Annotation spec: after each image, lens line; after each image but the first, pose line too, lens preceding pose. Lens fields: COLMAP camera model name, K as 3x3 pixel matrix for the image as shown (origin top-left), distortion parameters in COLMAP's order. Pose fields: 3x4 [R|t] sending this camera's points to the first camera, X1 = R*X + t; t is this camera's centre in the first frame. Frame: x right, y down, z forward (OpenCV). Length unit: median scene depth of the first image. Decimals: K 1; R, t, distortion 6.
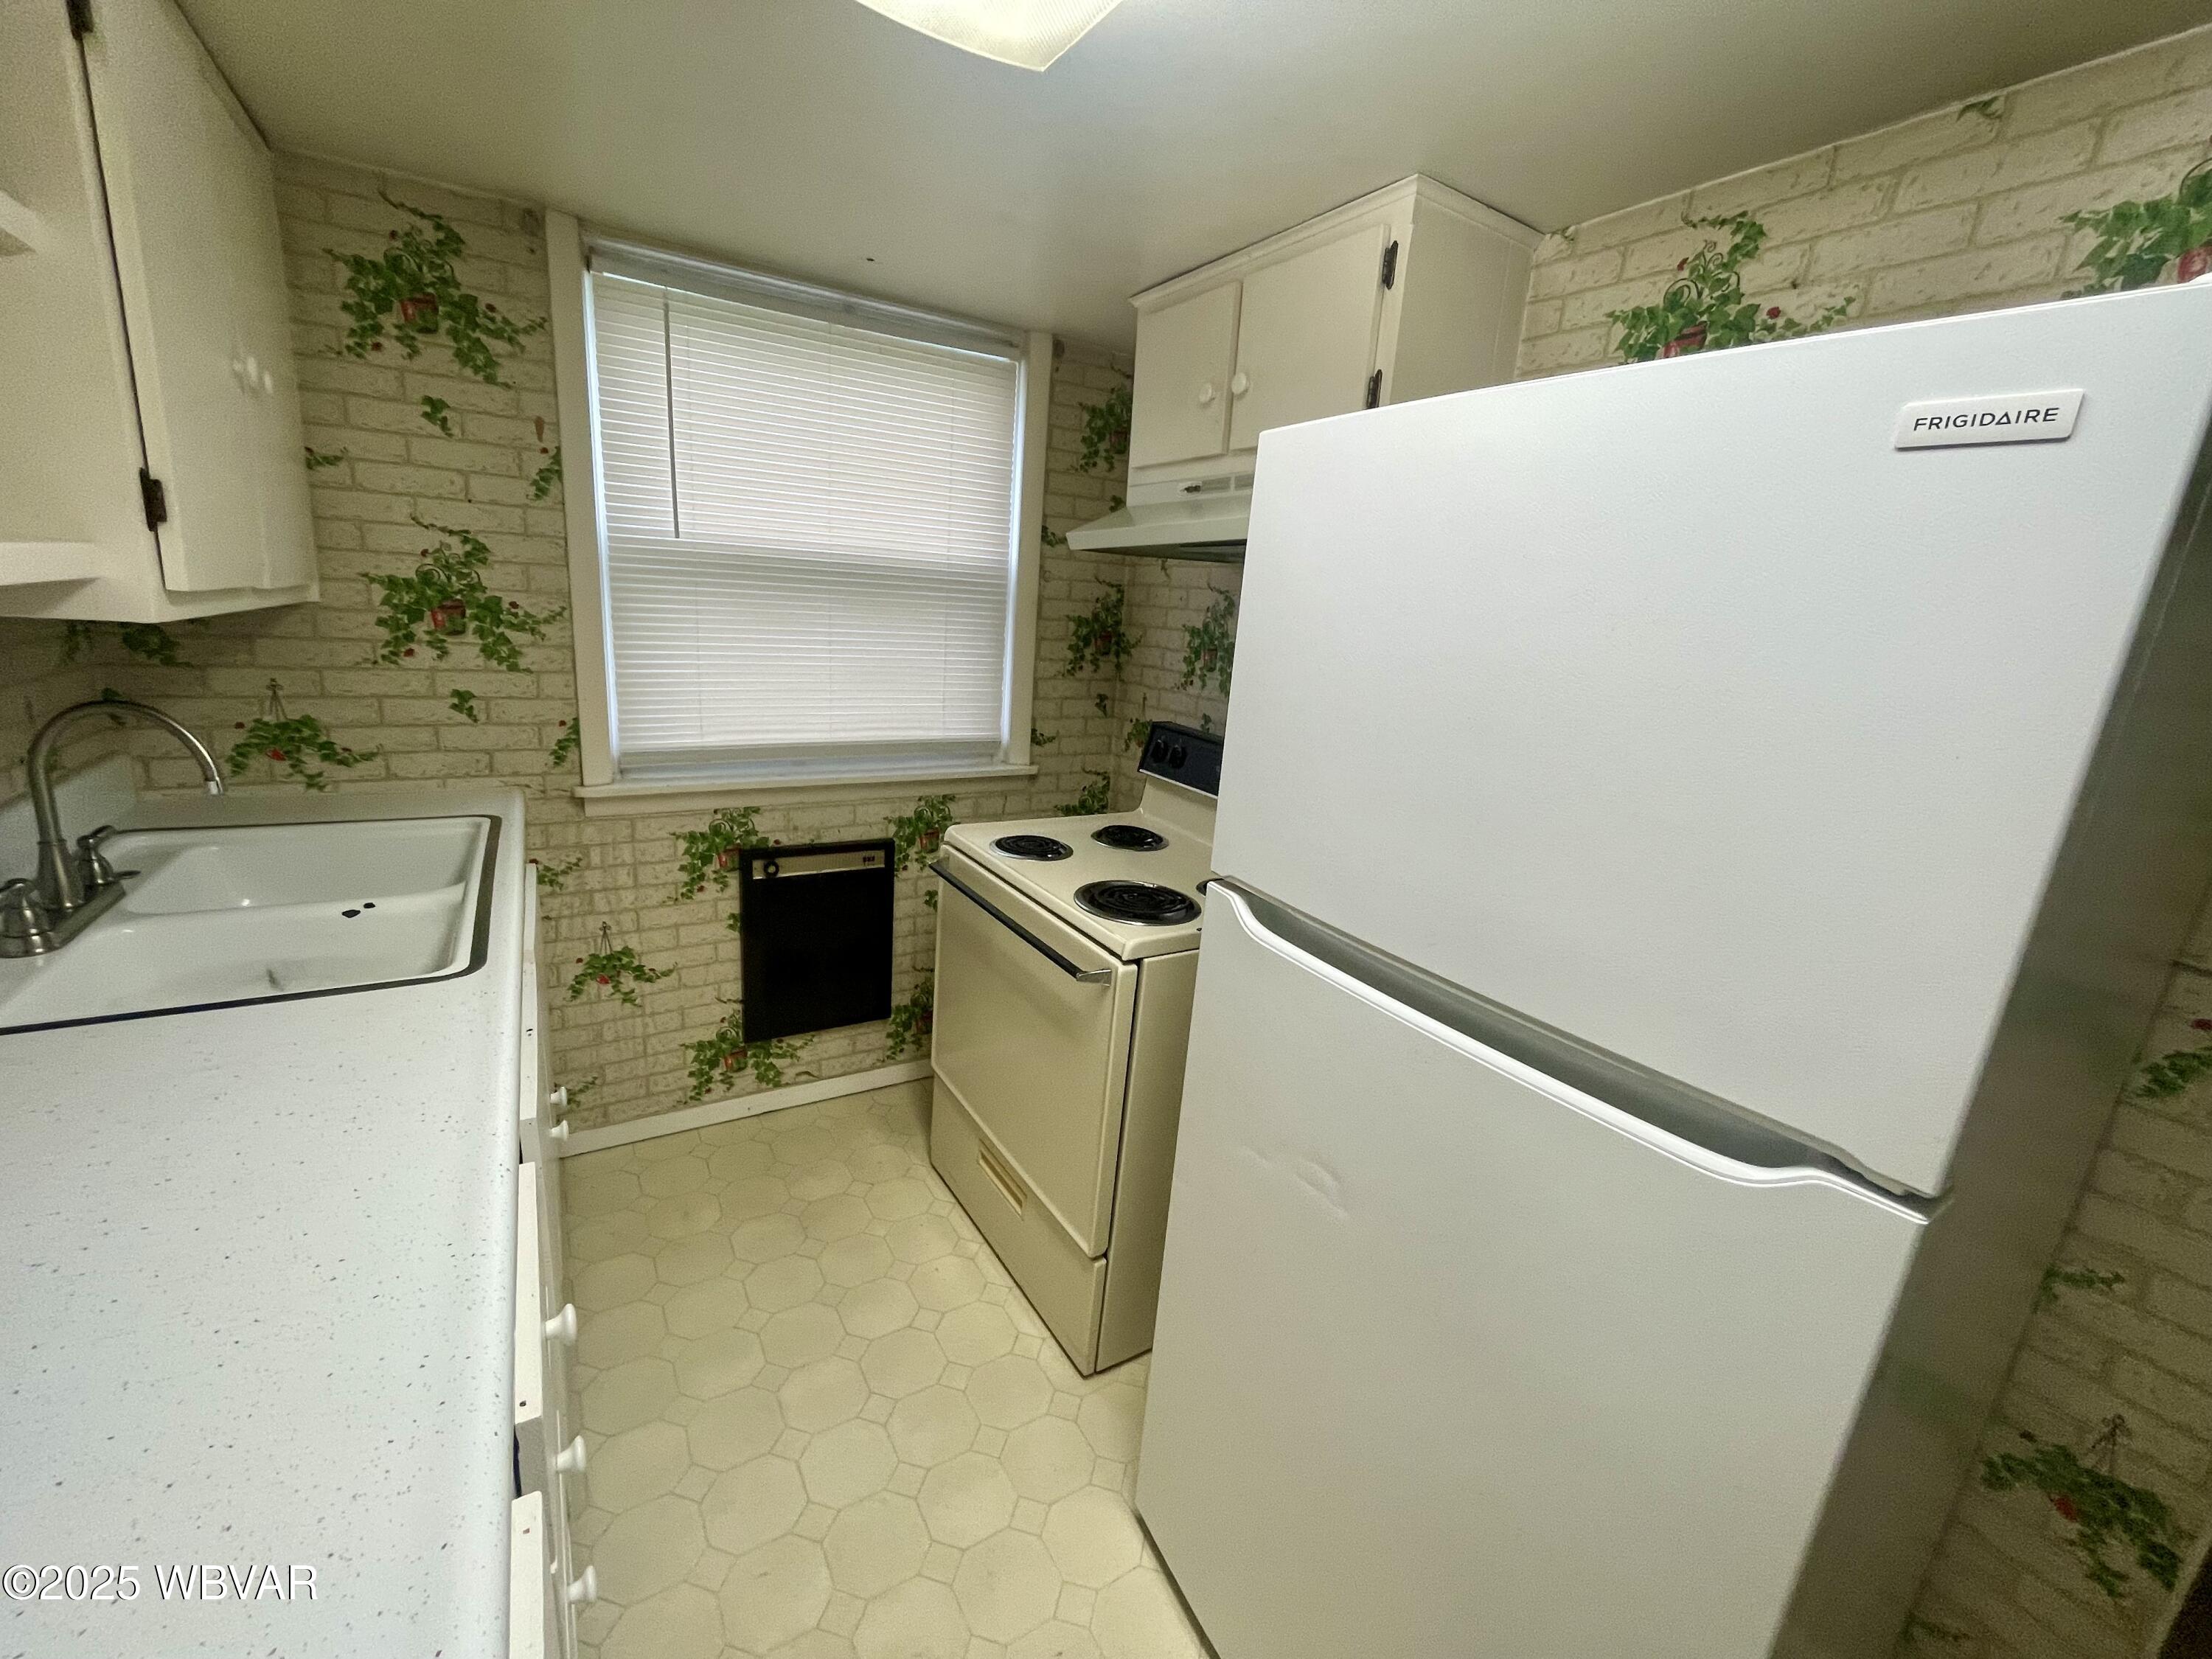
lens RADIAL K [[898.2, 0, 1103.2], [0, 898.2, 827.8], [0, 0, 1]] dist [-0.006451, 0.000338]
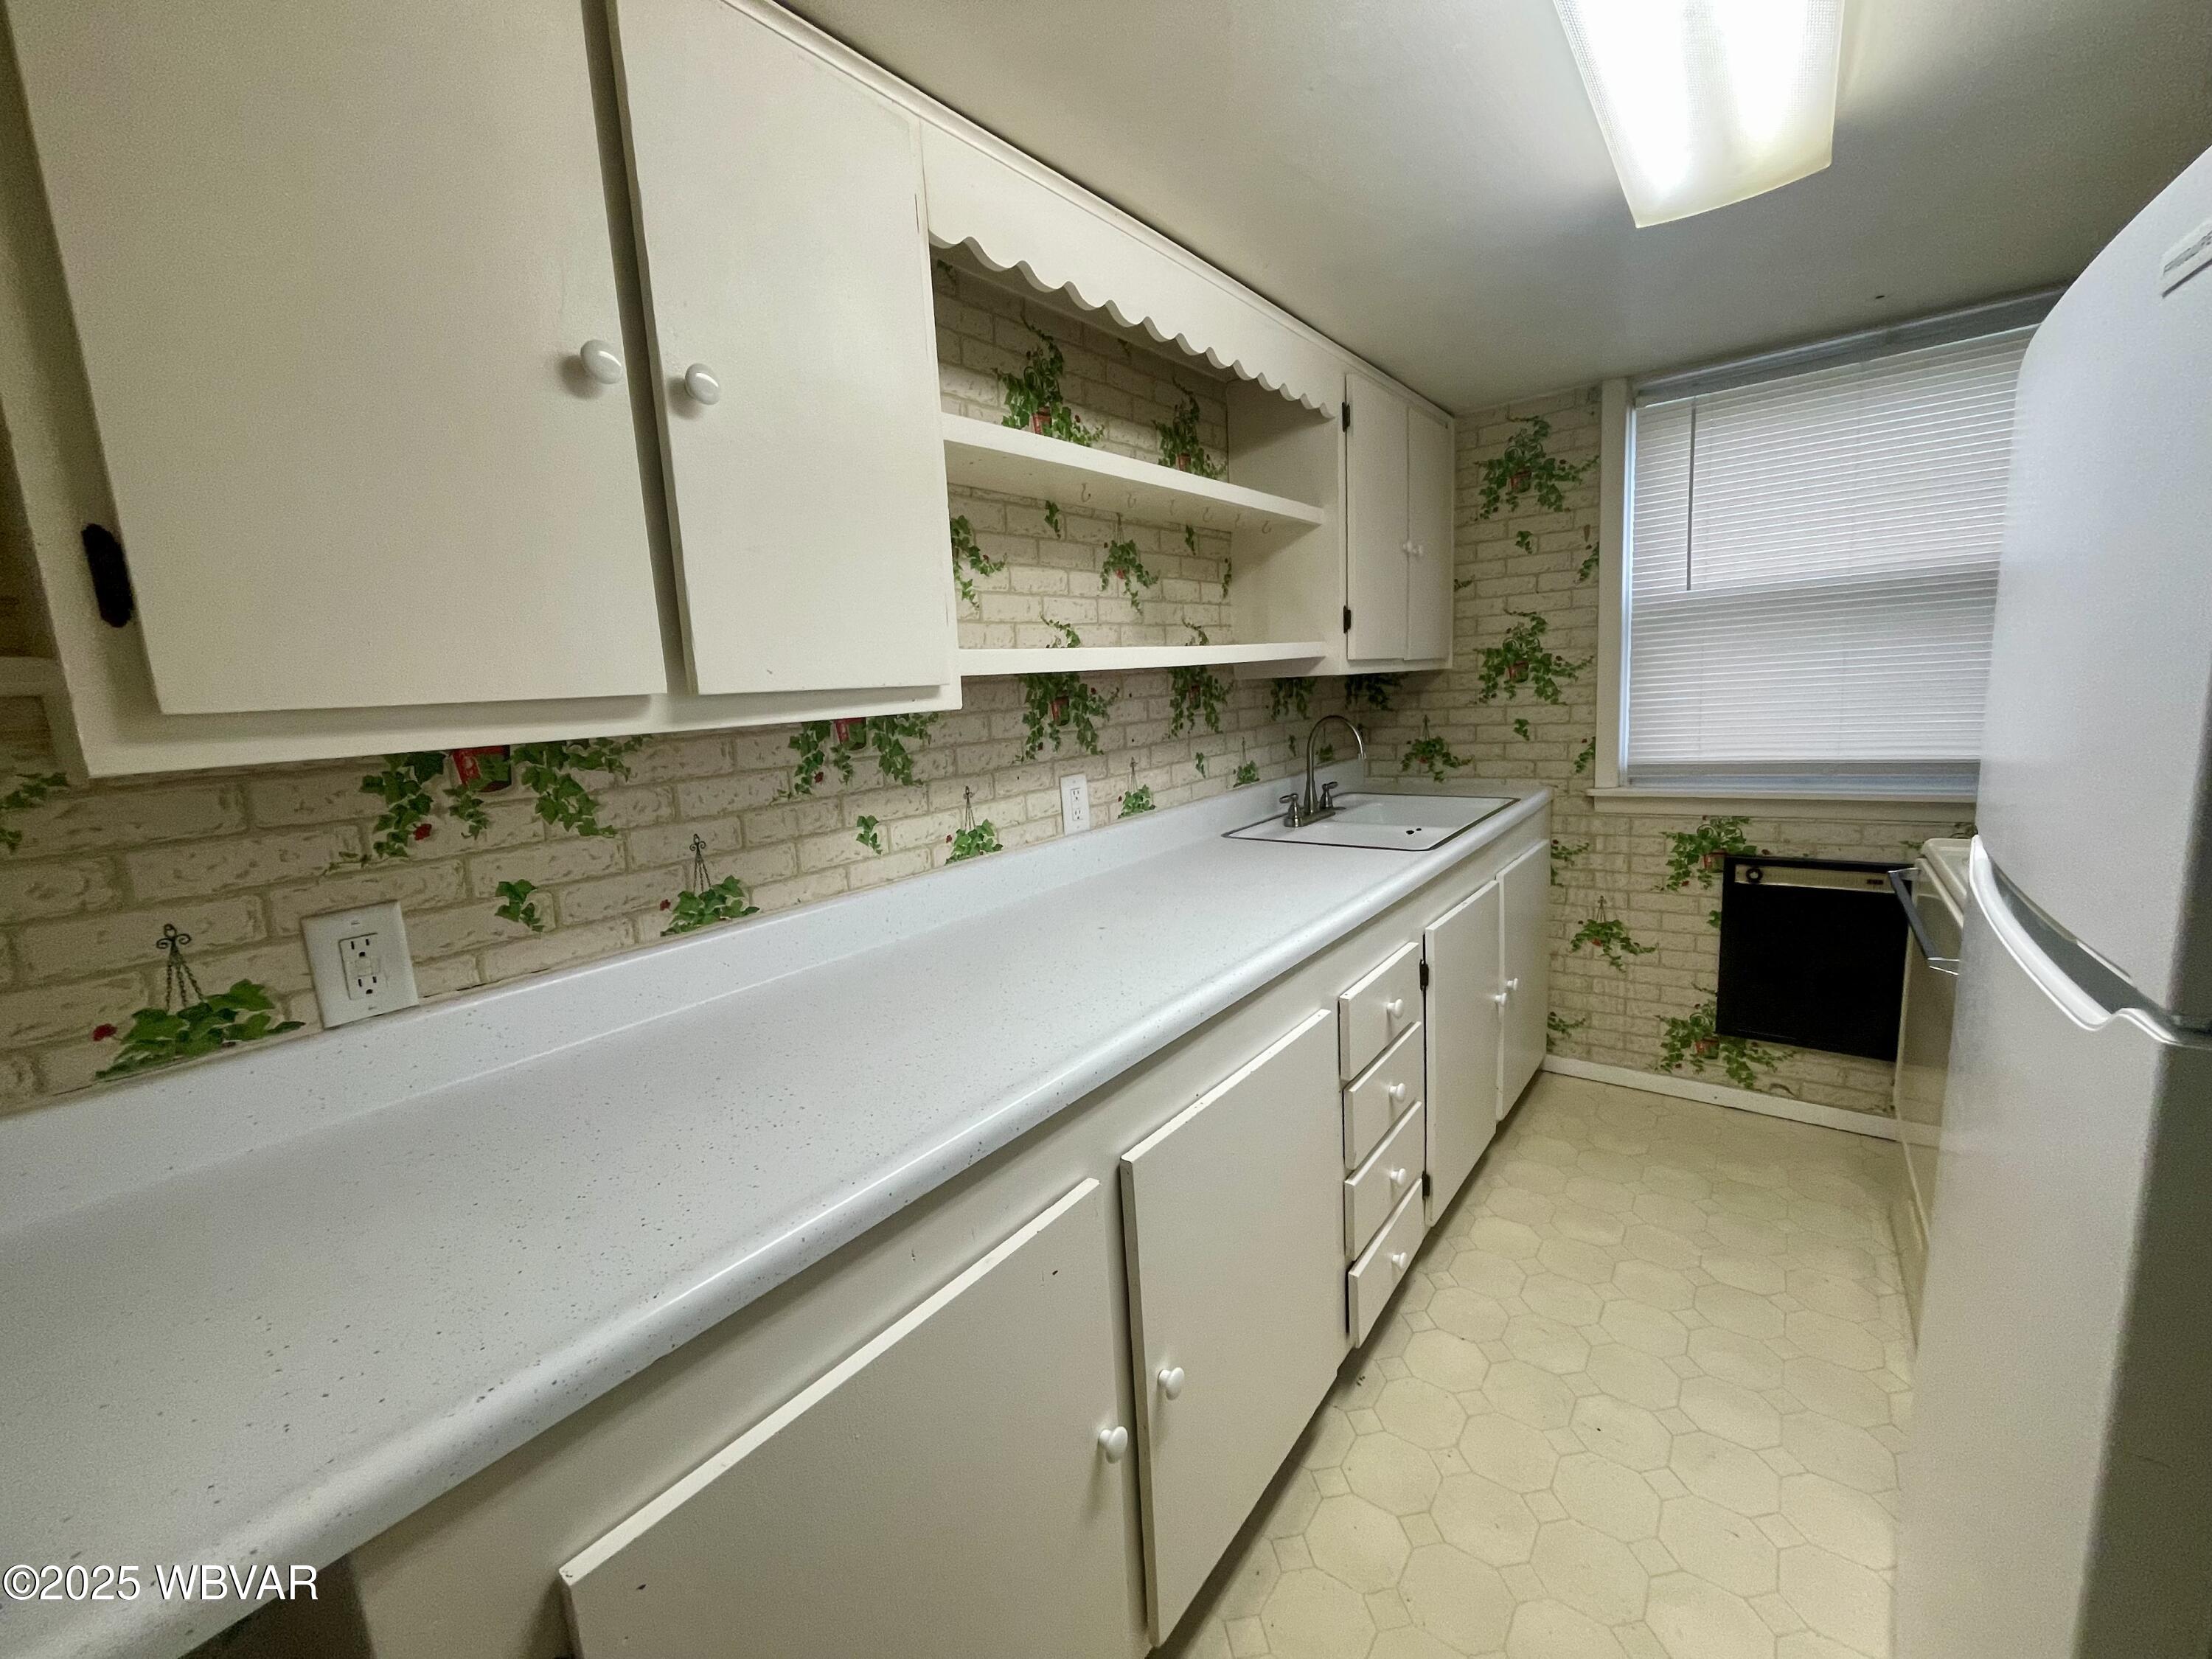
lens RADIAL K [[898.2, 0, 1107.0], [0, 898.2, 828.4], [0, 0, 1]] dist [-0.006451, 0.000338]
pose [[0.350160, 0.054733, -0.935089, 0.421555], [-0.142572, 0.989774, 0.004545, 0.111250], [0.925776, 0.131726, 0.354383, -0.136744]]
